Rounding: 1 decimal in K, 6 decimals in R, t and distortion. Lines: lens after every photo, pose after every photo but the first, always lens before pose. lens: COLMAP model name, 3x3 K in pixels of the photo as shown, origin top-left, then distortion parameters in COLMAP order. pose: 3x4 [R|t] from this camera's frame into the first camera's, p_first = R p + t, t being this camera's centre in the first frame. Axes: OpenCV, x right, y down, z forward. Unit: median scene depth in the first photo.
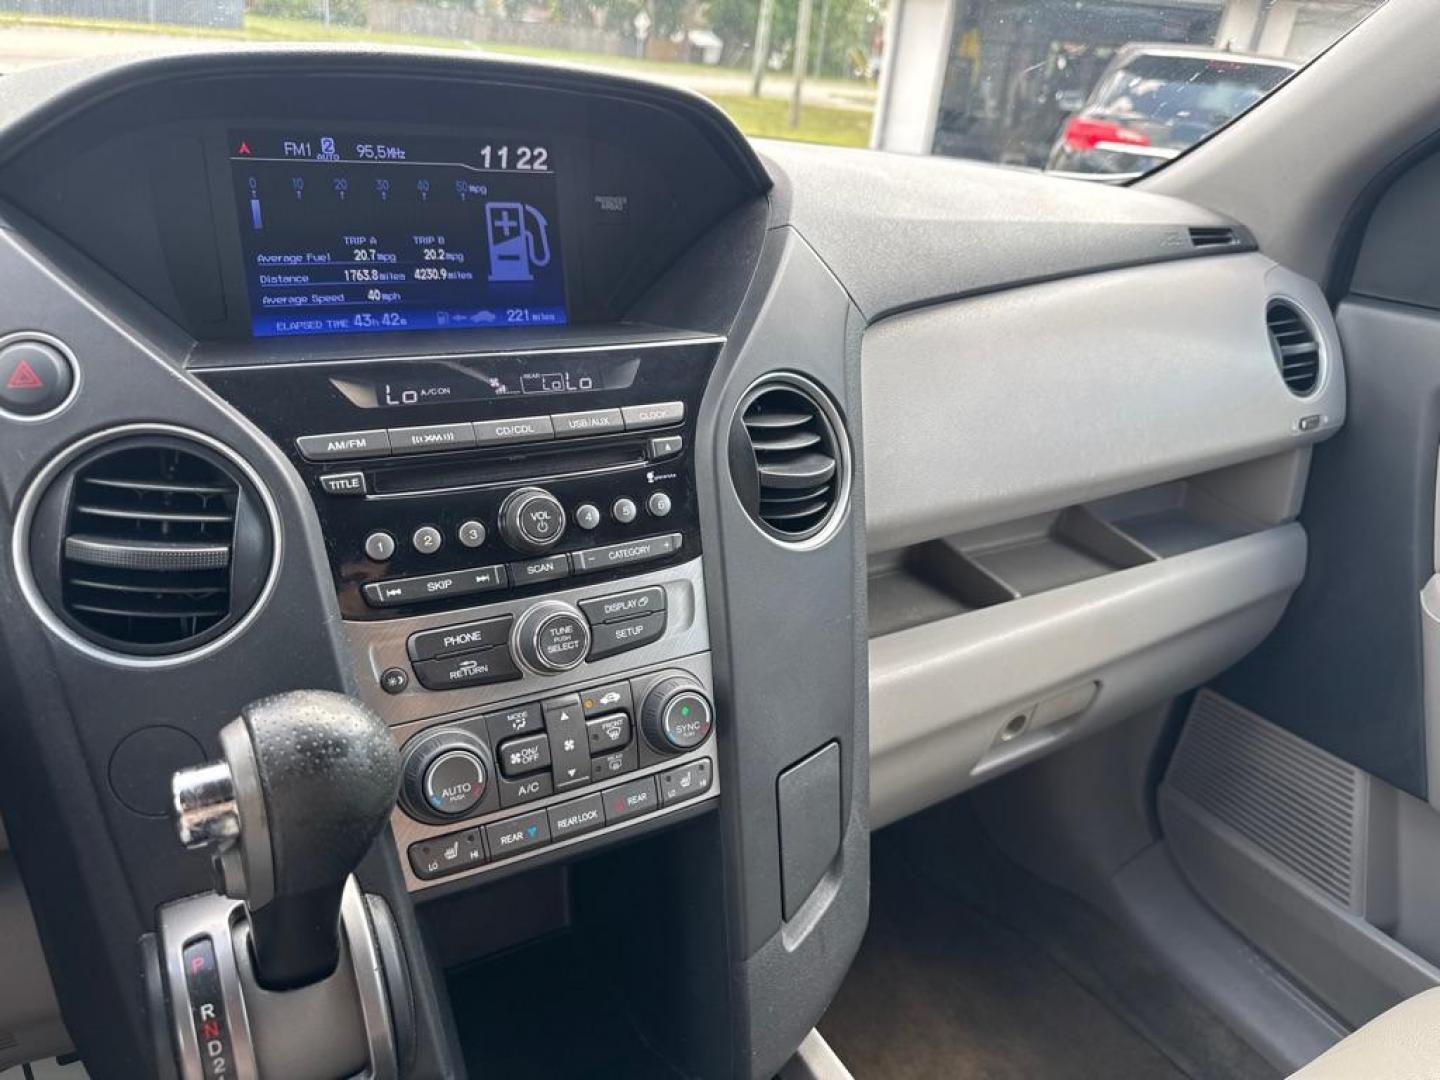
lens RADIAL K [[1076.9, 0, 723.0], [0, 1076.9, 520.9], [0, 0, 1]] dist [0.000857, -0.002419]
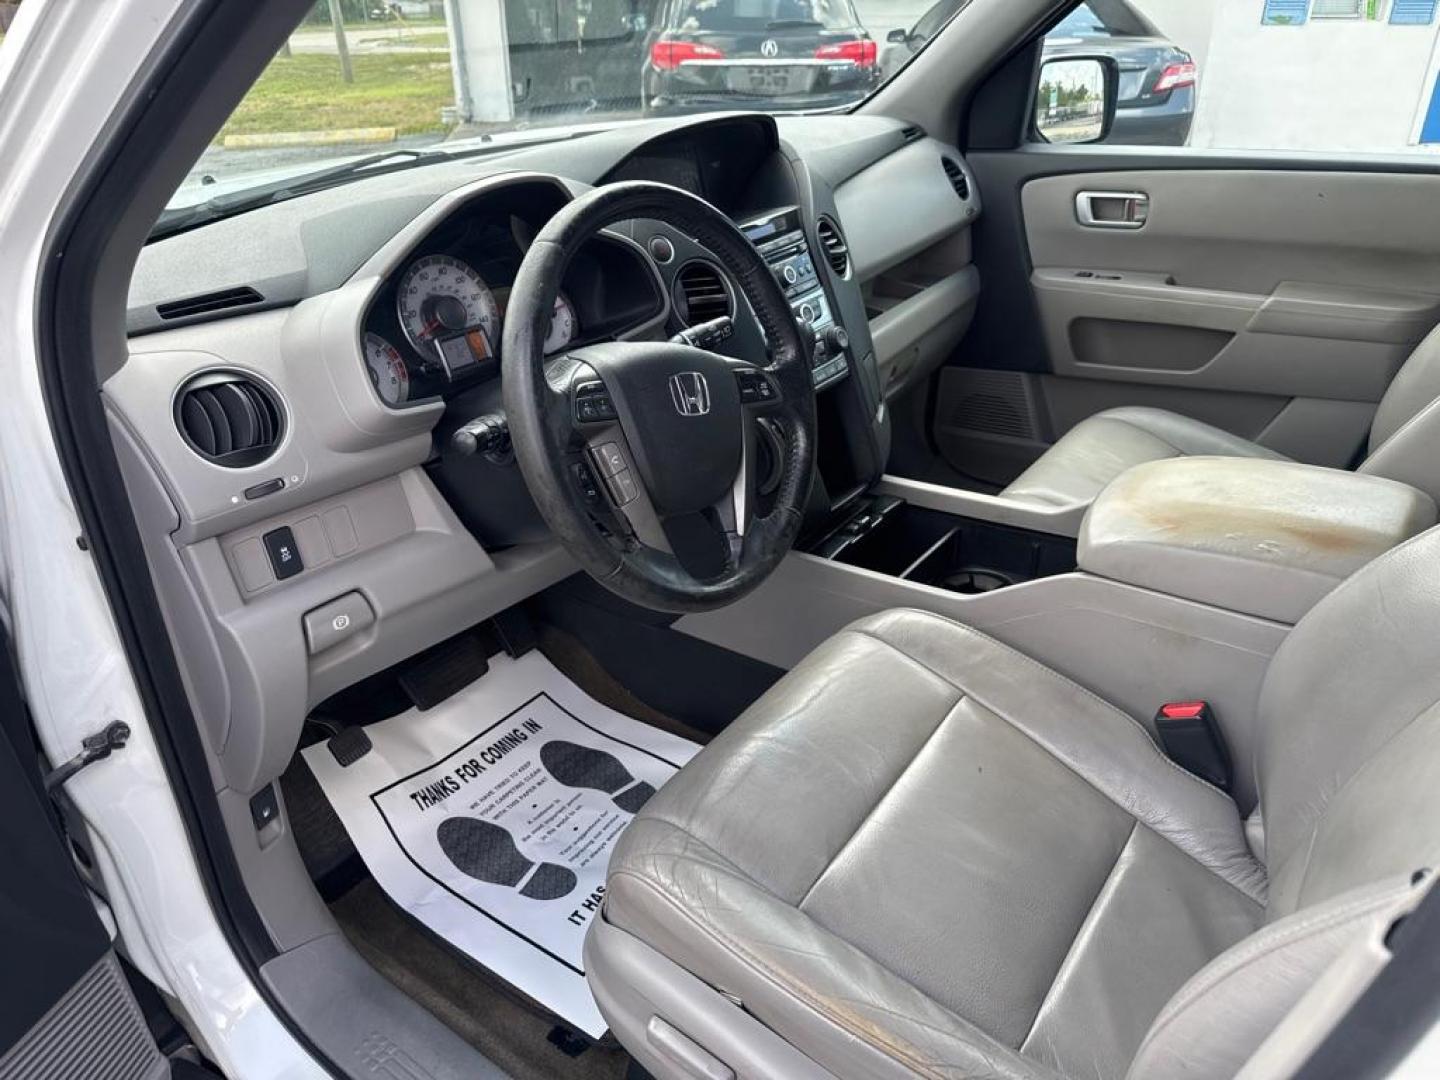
lens RADIAL K [[1043.1, 0, 723.9], [0, 1043.1, 529.0], [0, 0, 1]] dist [0.028625, -0.028956]
pose [[0.911184, -0.282616, 0.299786, -0.673151], [0.259101, 0.958814, 0.116374, 0.138683], [-0.320328, -0.028363, 0.946882, -0.800347]]
